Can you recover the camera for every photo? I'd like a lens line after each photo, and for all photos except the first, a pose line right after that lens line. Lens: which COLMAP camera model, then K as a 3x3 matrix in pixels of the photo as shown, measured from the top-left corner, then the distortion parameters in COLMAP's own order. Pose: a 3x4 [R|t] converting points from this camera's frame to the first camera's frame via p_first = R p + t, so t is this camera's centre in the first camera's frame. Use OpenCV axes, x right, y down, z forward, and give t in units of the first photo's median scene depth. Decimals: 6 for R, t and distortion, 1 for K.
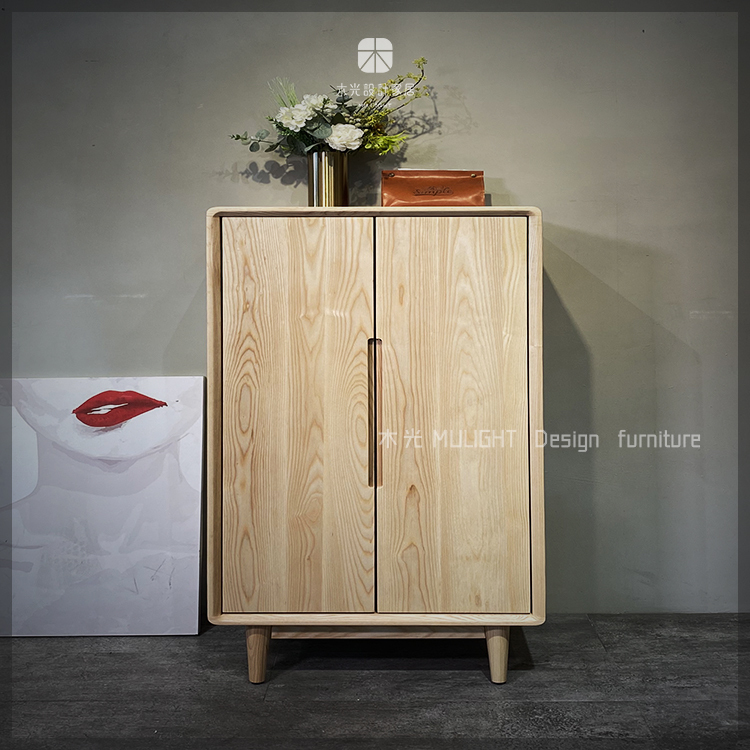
lens RADIAL K [[911.2, 0, 298.2], [0, 911.2, 343.8], [0, 0, 1]] dist [0.159425, -0.345239]
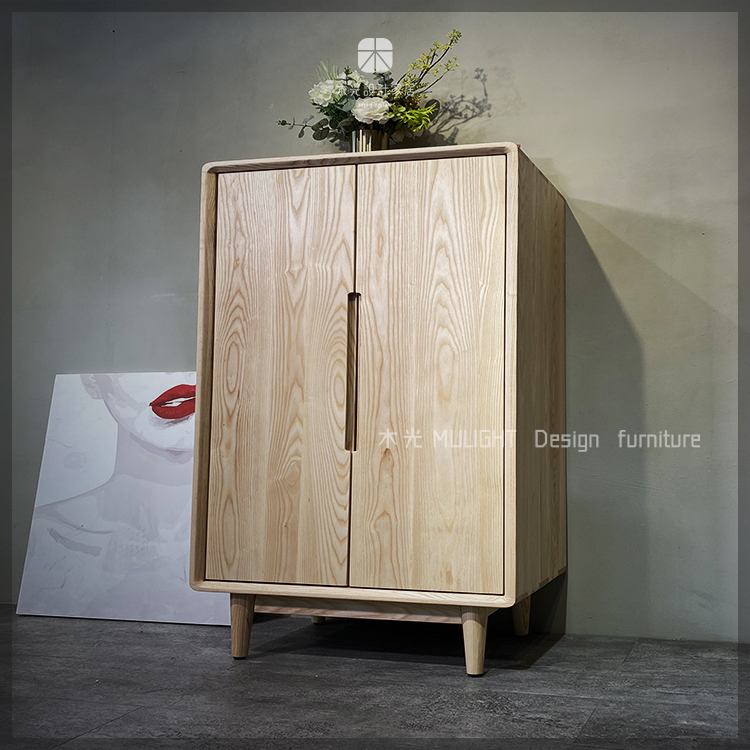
lens RADIAL K [[861.9, 0, 375.0], [0, 861.9, 375.0], [0, 0, 1]] dist [0.146112, -0.403534]
pose [[0.977186, 0.030405, -0.210197, 0.289629], [-0.047582, 0.995884, -0.077148, 0.144843], [0.206986, 0.085390, 0.974610, 0.130029]]
